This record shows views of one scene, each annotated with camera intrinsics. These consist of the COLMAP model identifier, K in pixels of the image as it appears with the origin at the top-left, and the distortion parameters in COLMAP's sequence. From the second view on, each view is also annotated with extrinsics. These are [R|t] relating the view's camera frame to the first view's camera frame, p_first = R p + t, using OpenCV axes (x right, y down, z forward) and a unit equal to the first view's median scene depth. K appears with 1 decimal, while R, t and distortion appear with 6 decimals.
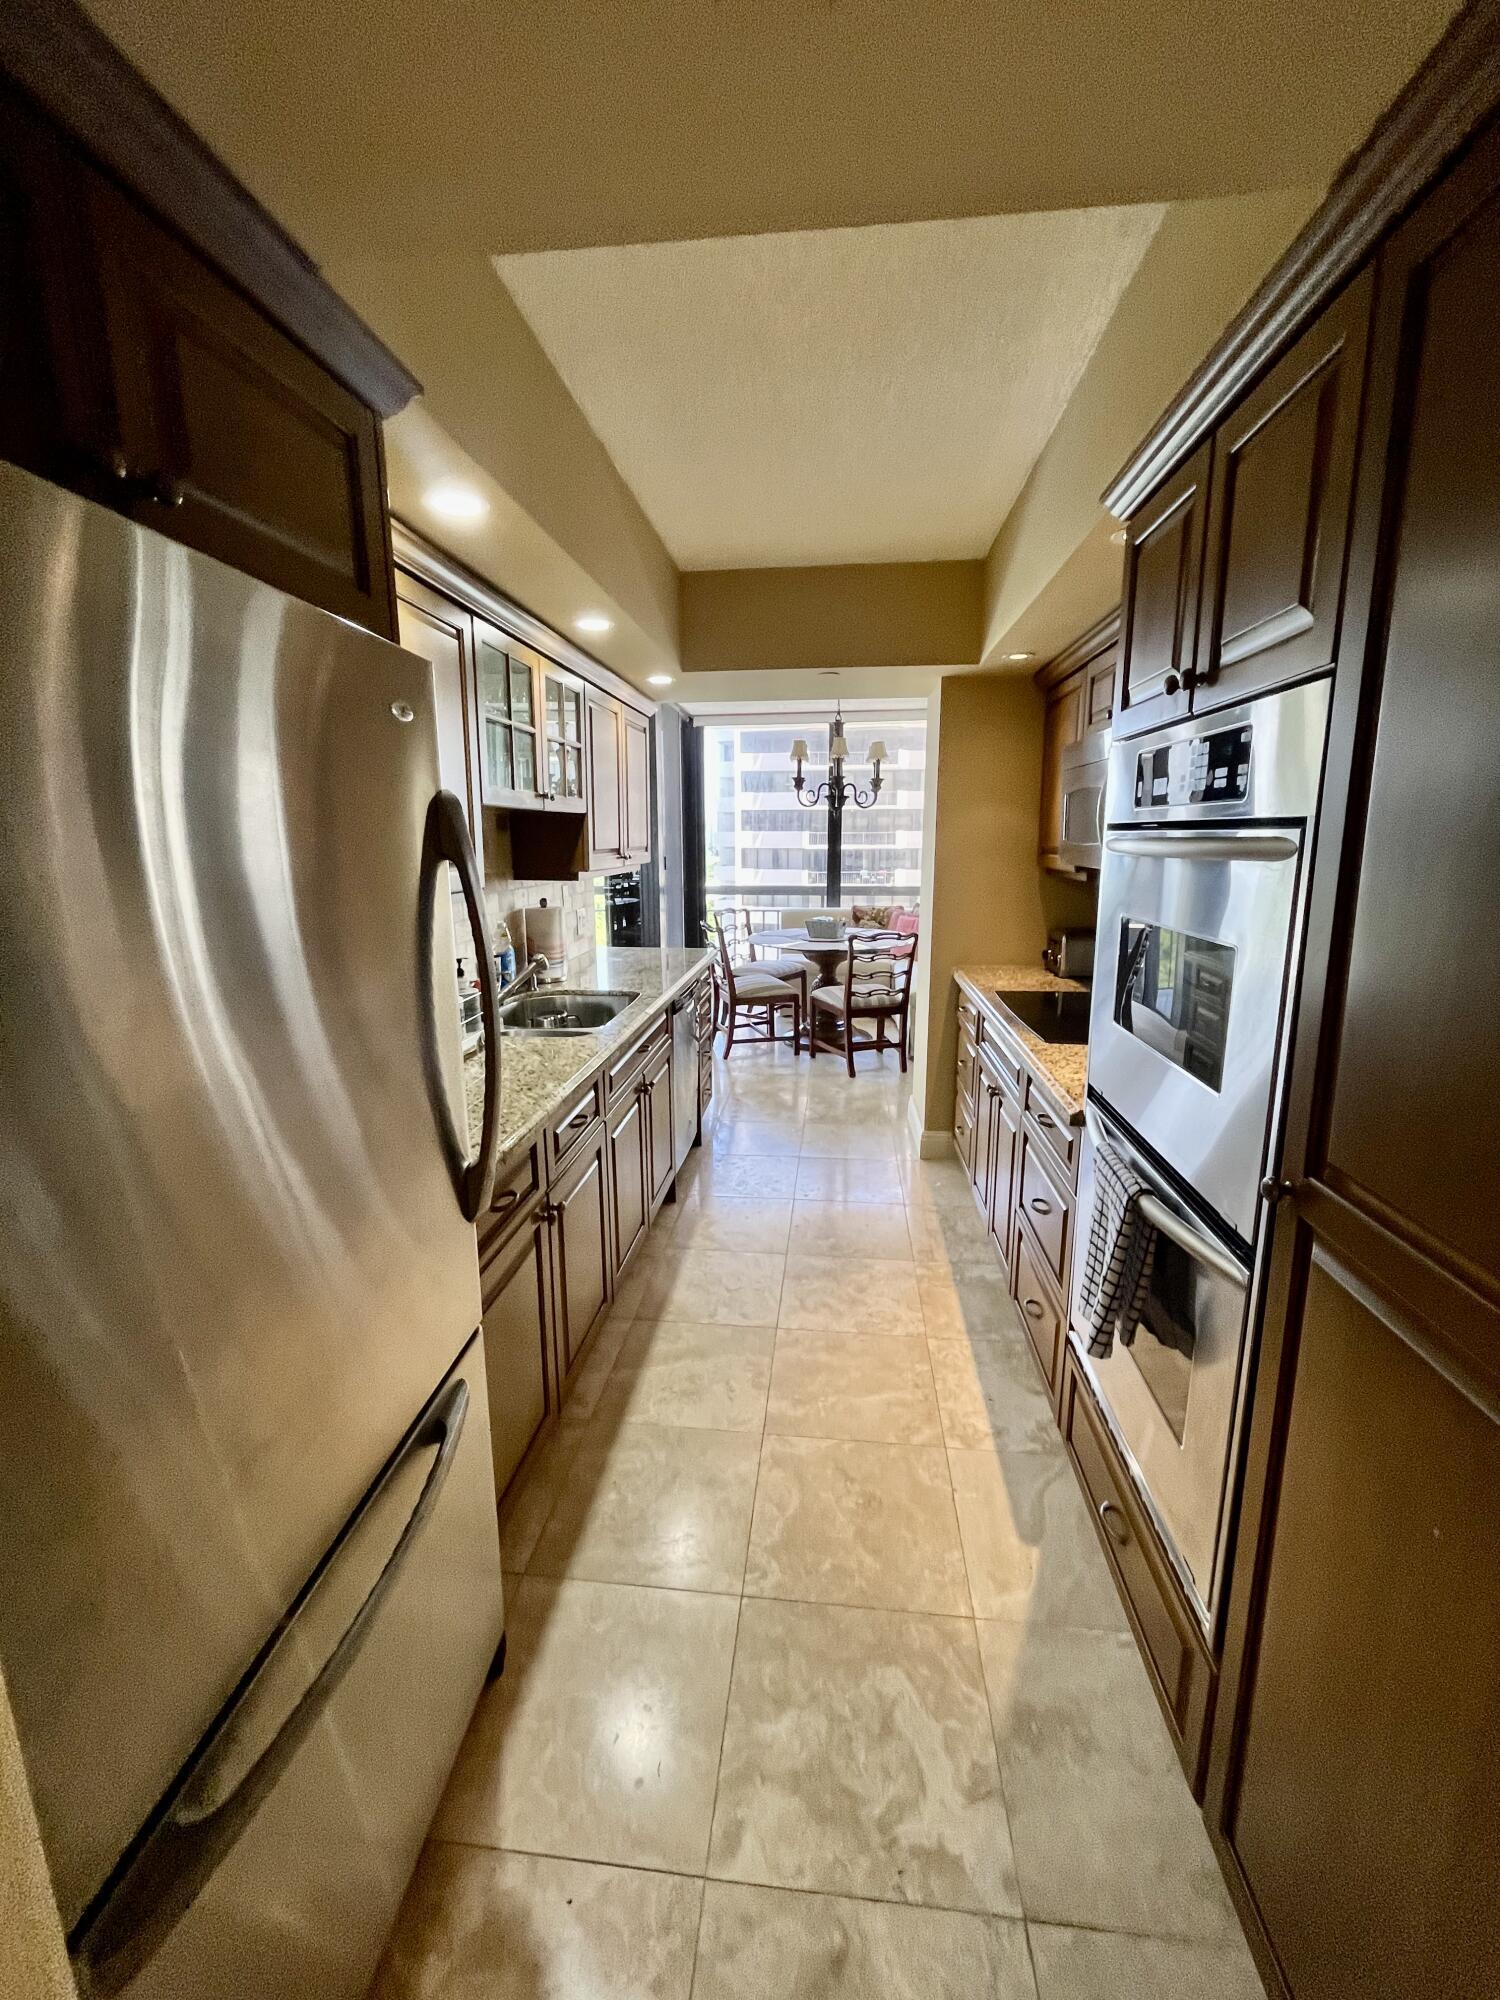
lens RADIAL K [[818.1, 0, 750.0], [0, 818.1, 1000.0], [0, 0, 1]] dist [-0.003462, -0.000017]
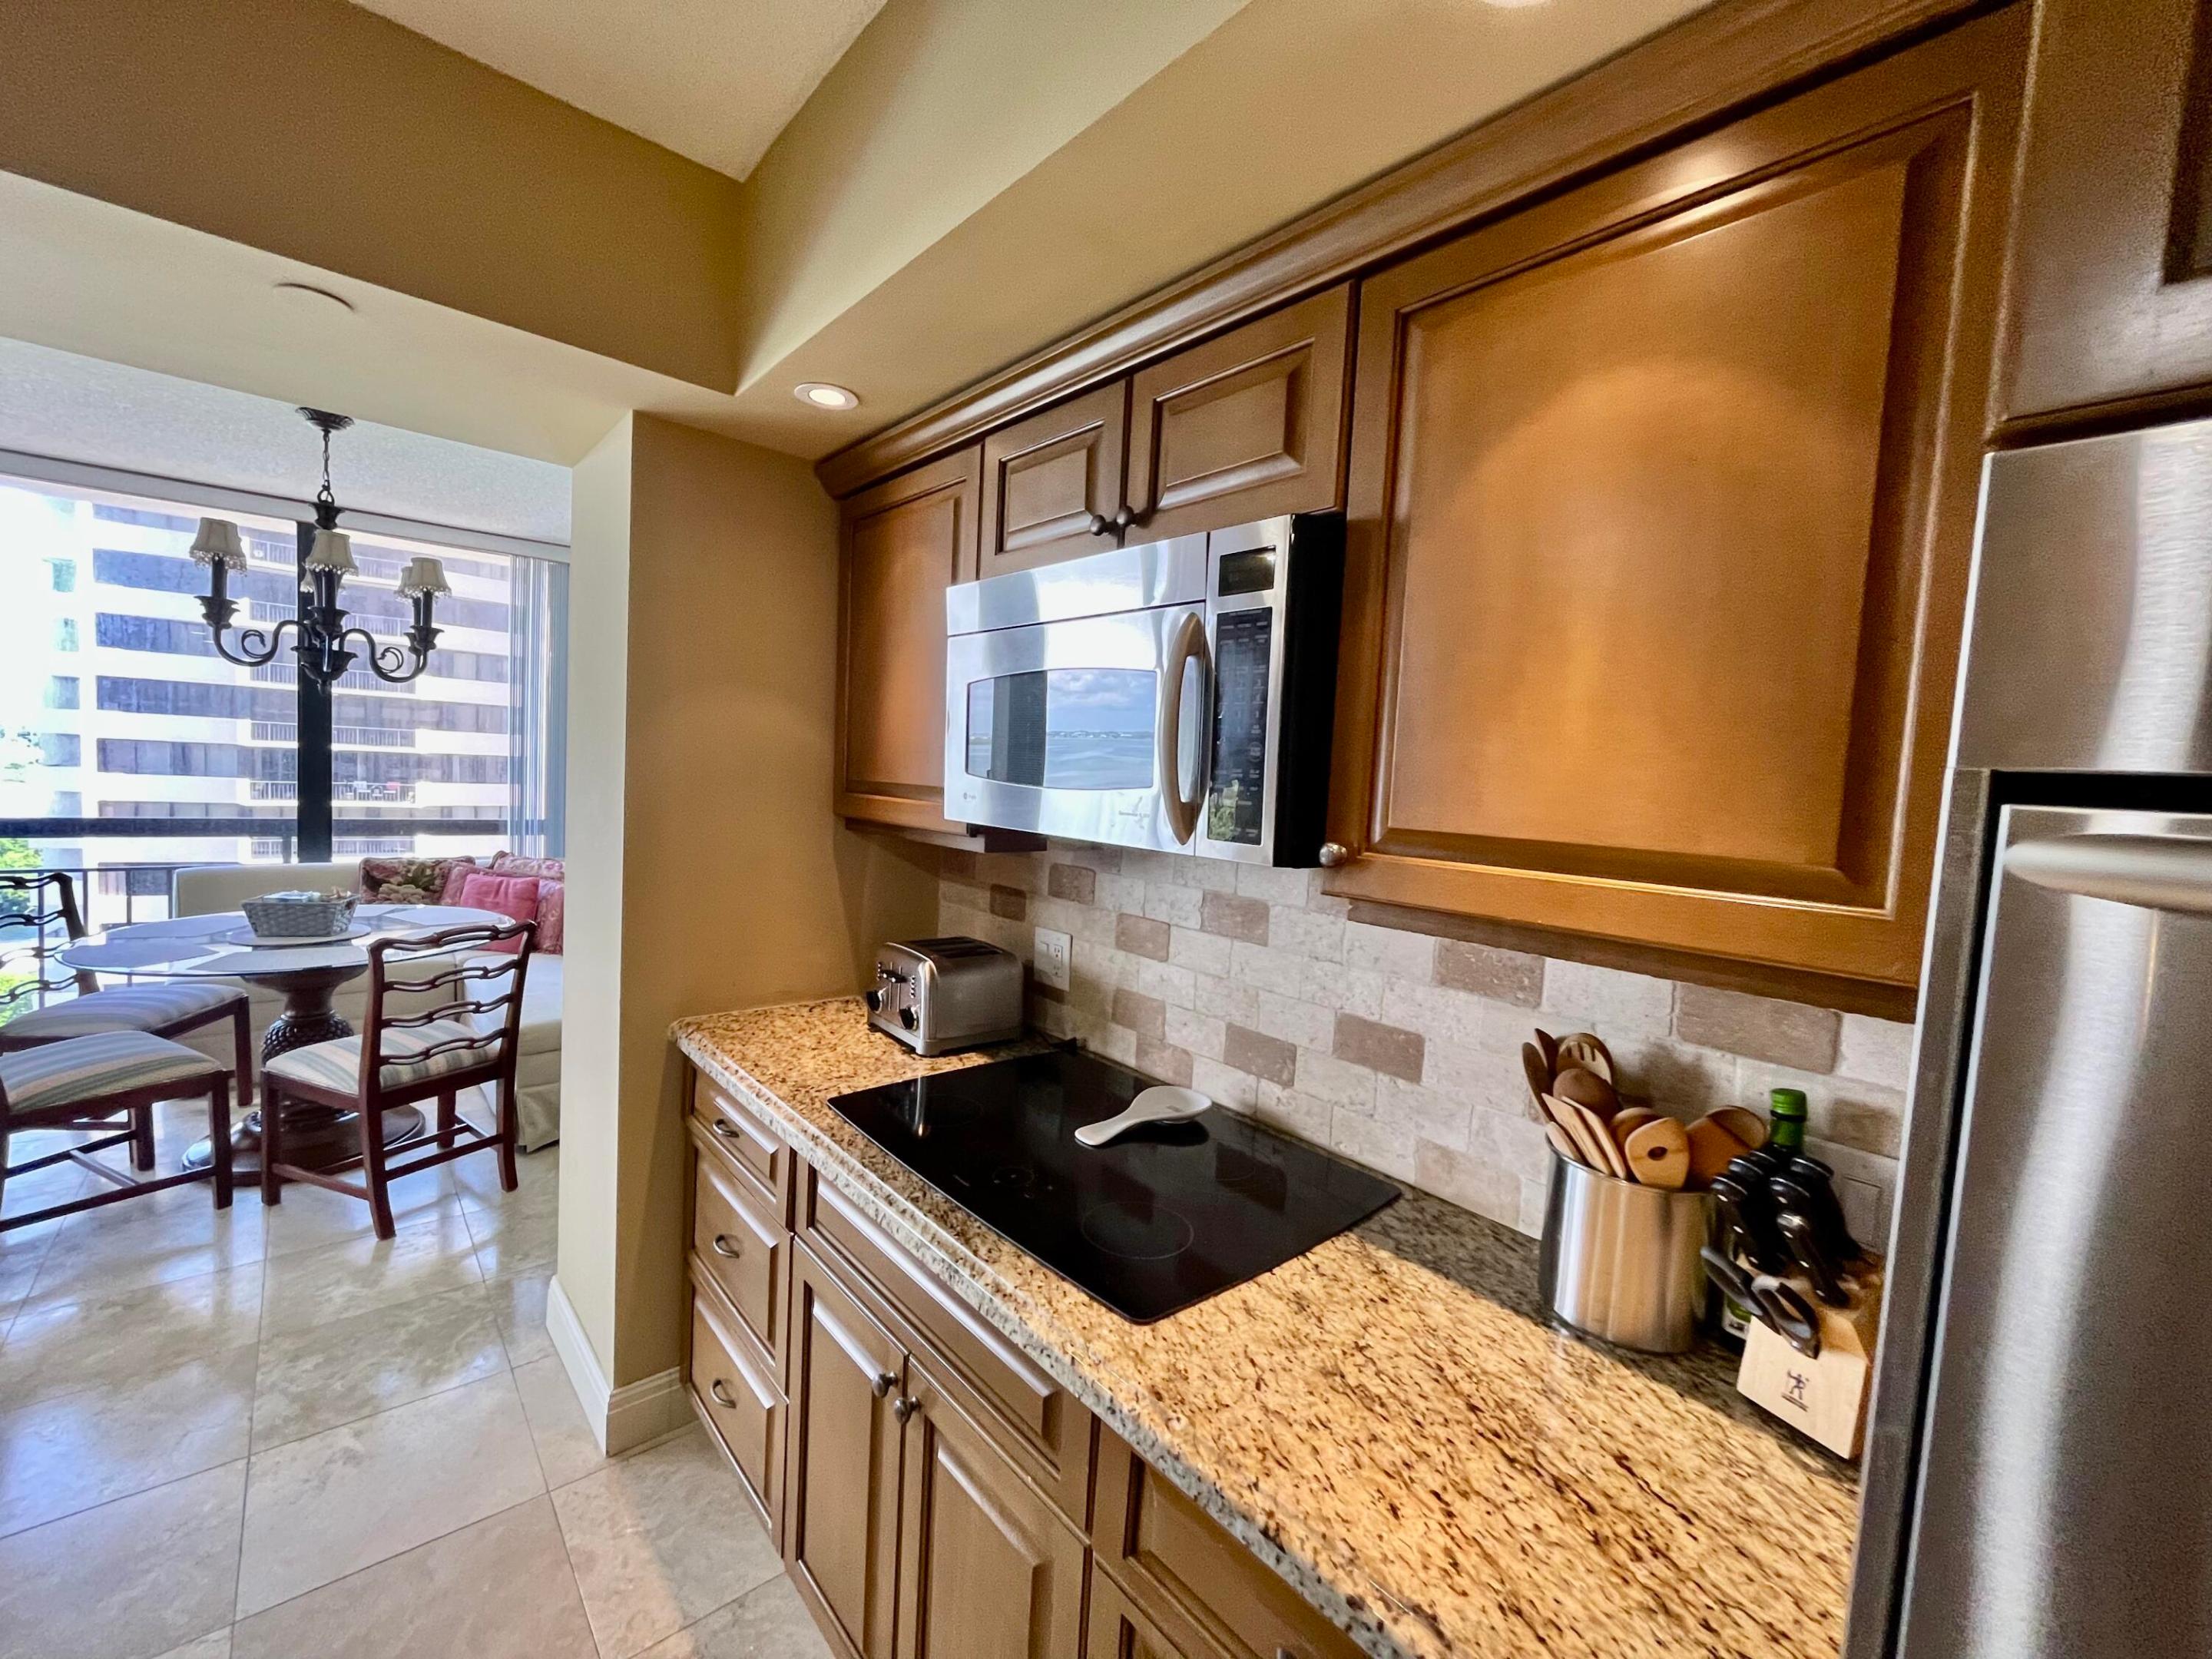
lens RADIAL K [[905.4, 0, 1112.6], [0, 905.4, 828.5], [0, 0, 1]] dist [-0.003799, -0.000655]
pose [[0.672537, -0.006561, 0.740034, 0.021350], [0.090487, 0.993187, -0.073428, -0.058479], [-0.734511, 0.116347, 0.668549, 0.293013]]
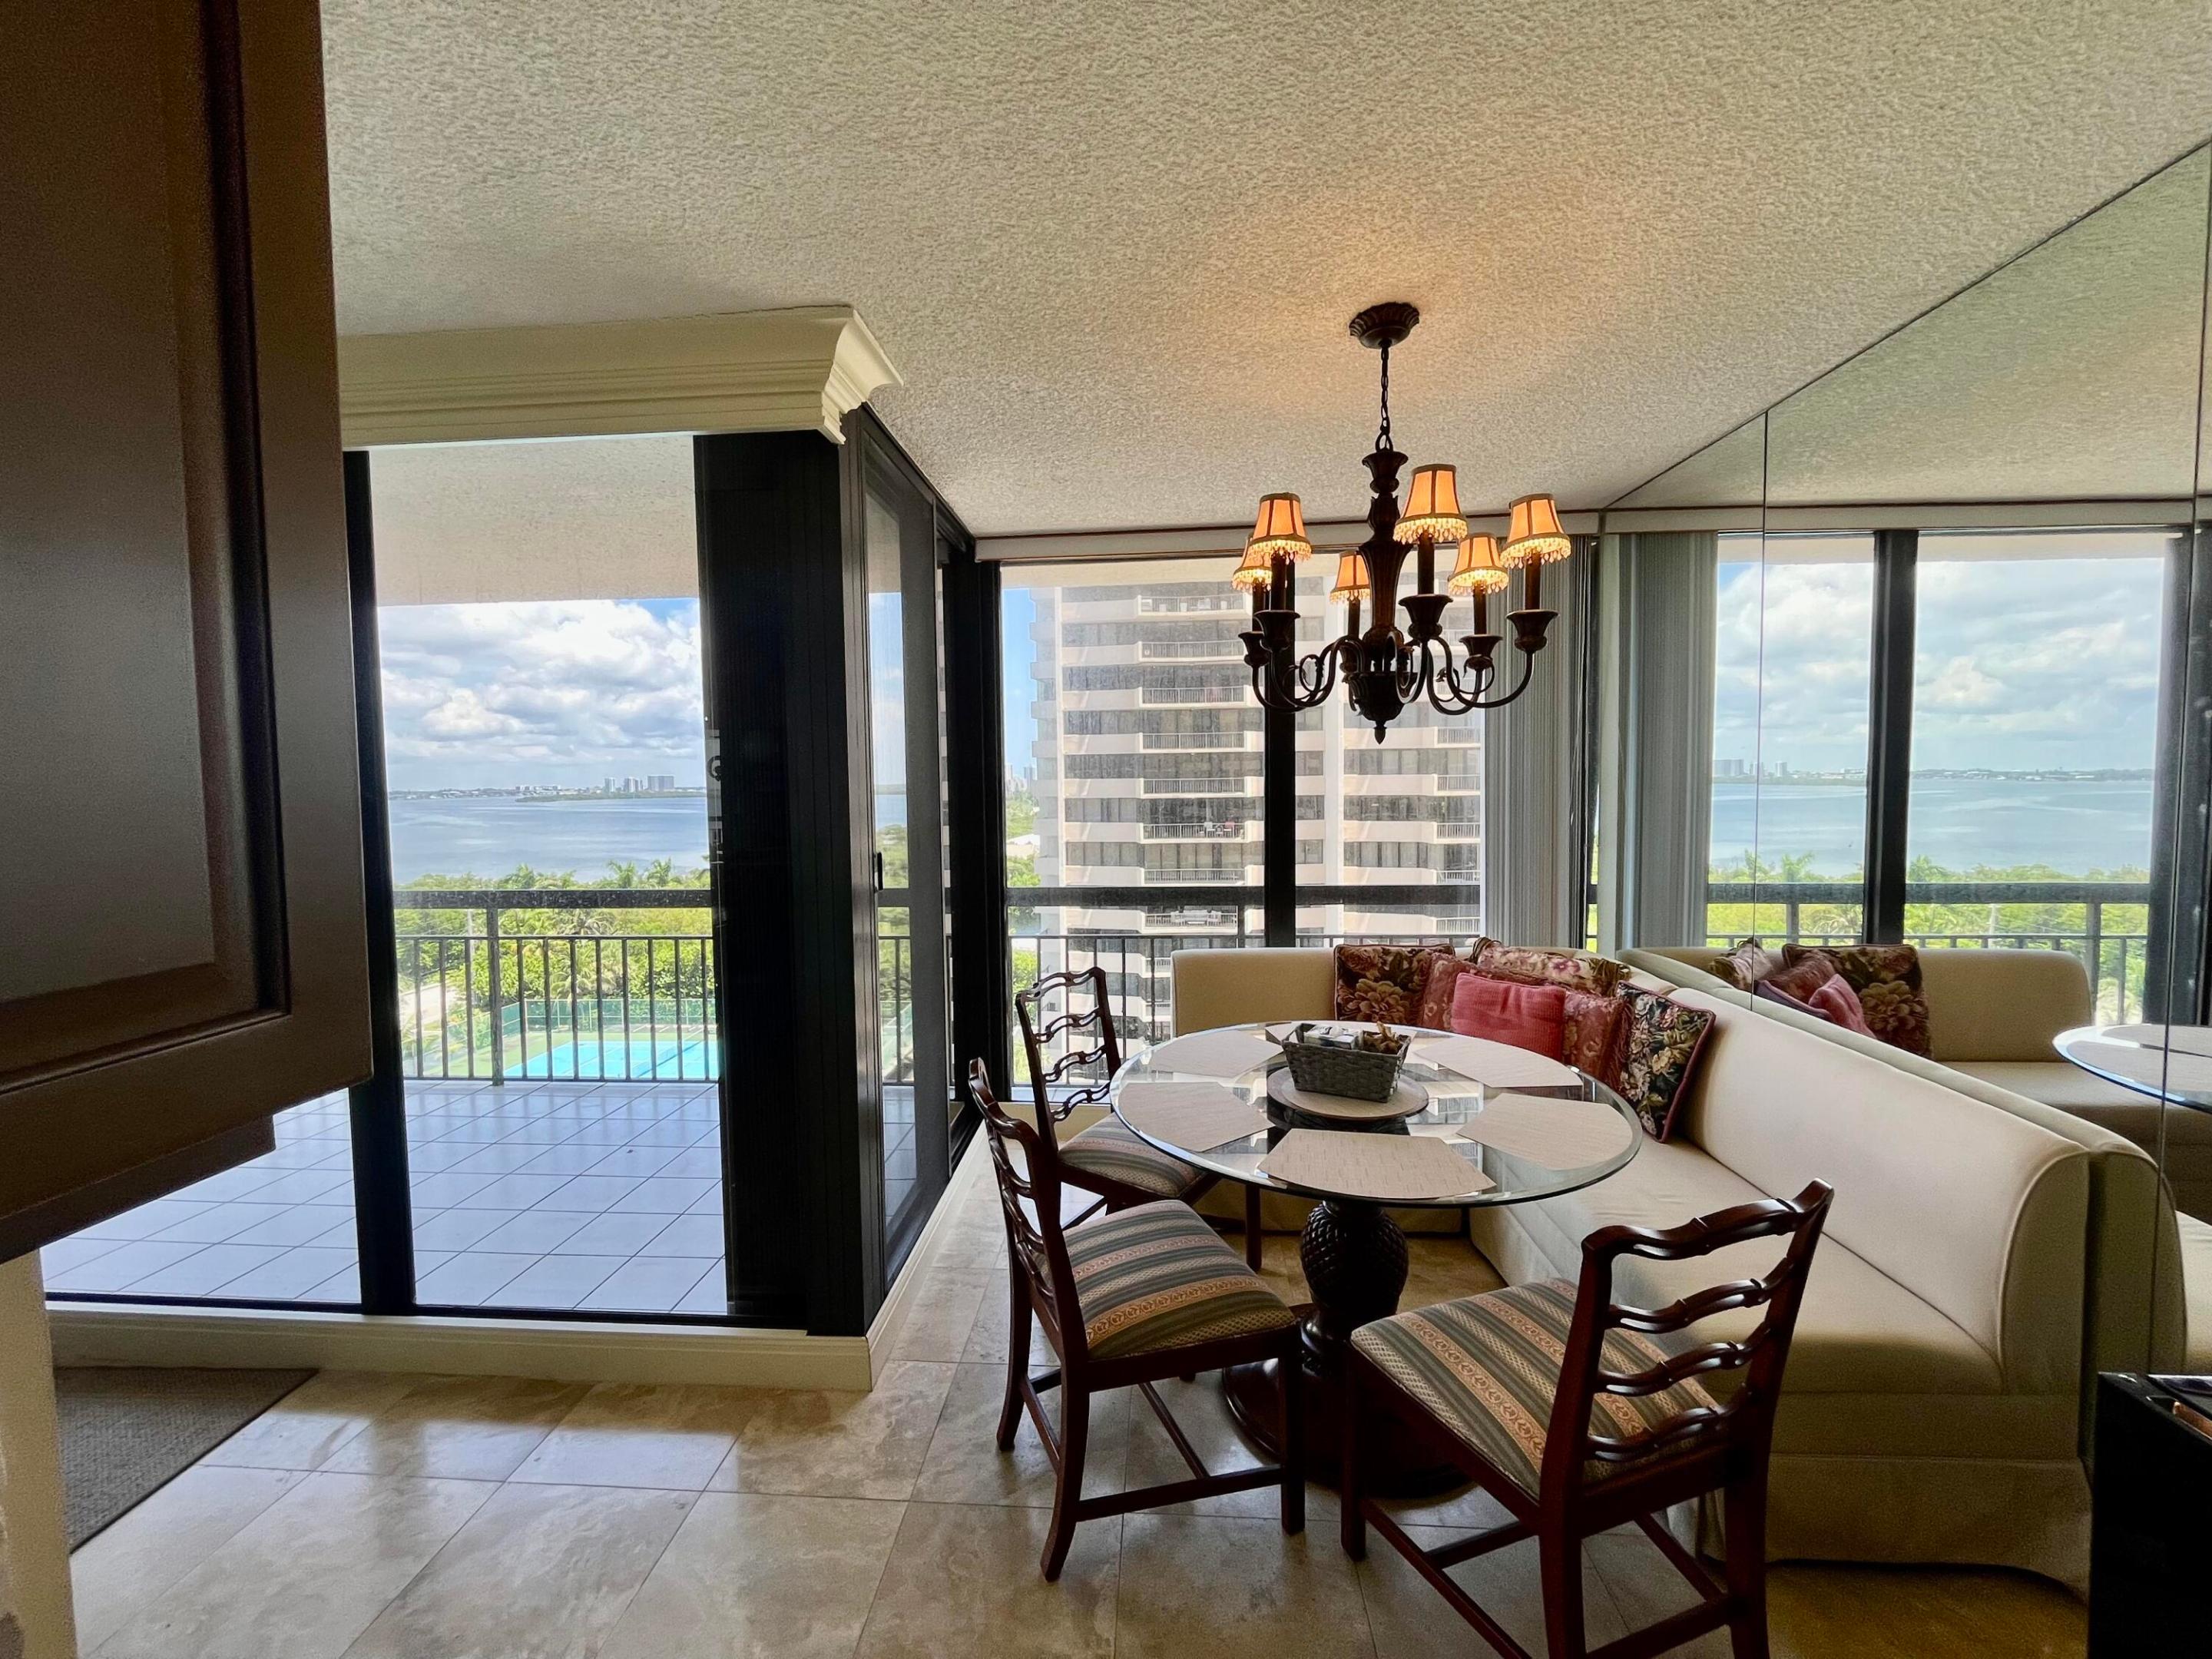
lens RADIAL K [[923.5, 0, 1092.2], [0, 923.5, 829.2], [0, 0, 1]] dist [-0.001886, -0.000095]
pose [[0.999756, -0.010559, 0.019405, -0.020068], [0.013314, 0.988929, -0.147794, -0.135836], [-0.017630, 0.148016, 0.988828, 0.647373]]
